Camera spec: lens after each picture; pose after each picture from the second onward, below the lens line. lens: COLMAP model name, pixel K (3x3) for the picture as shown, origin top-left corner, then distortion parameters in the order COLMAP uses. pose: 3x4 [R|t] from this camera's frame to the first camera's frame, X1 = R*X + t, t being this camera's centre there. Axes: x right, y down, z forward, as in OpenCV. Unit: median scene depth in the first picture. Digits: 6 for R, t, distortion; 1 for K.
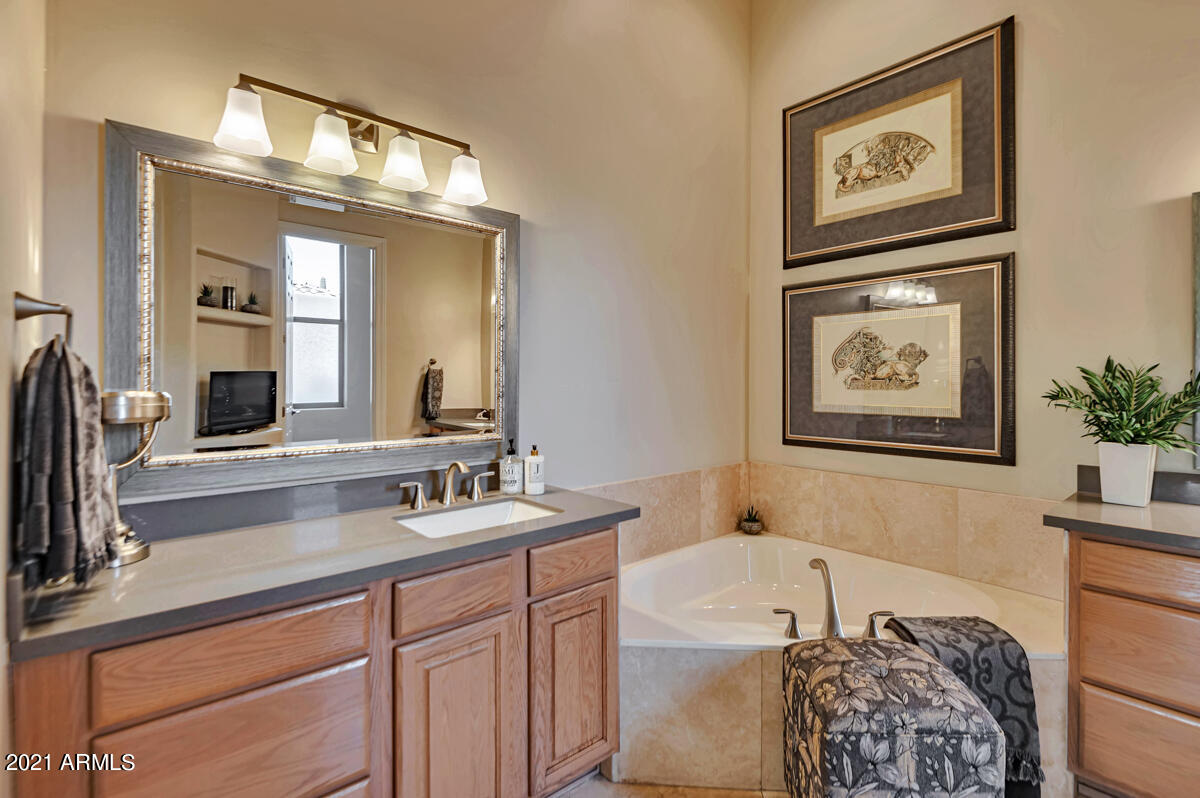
lens RADIAL K [[553.4, 0, 602.5], [0, 553.4, 384.0], [0, 0, 1]] dist [-0.008735, -0.001211]
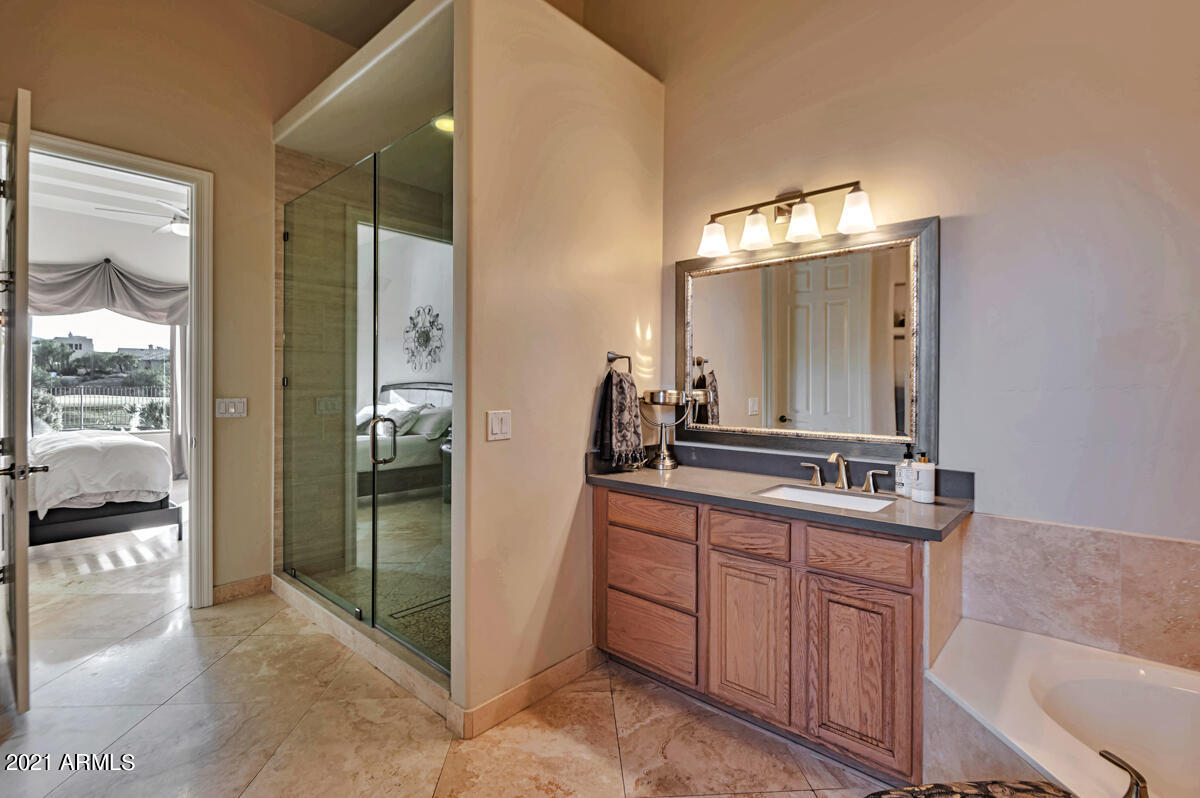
lens RADIAL K [[553.4, 0, 602.5], [0, 553.4, 384.0], [0, 0, 1]] dist [-0.008735, -0.001211]
pose [[0.109525, 0.000833, -0.993984, 0.980100], [-0.010095, 0.999949, -0.000274, -0.005995], [0.993933, 0.010065, 0.109528, 0.403264]]
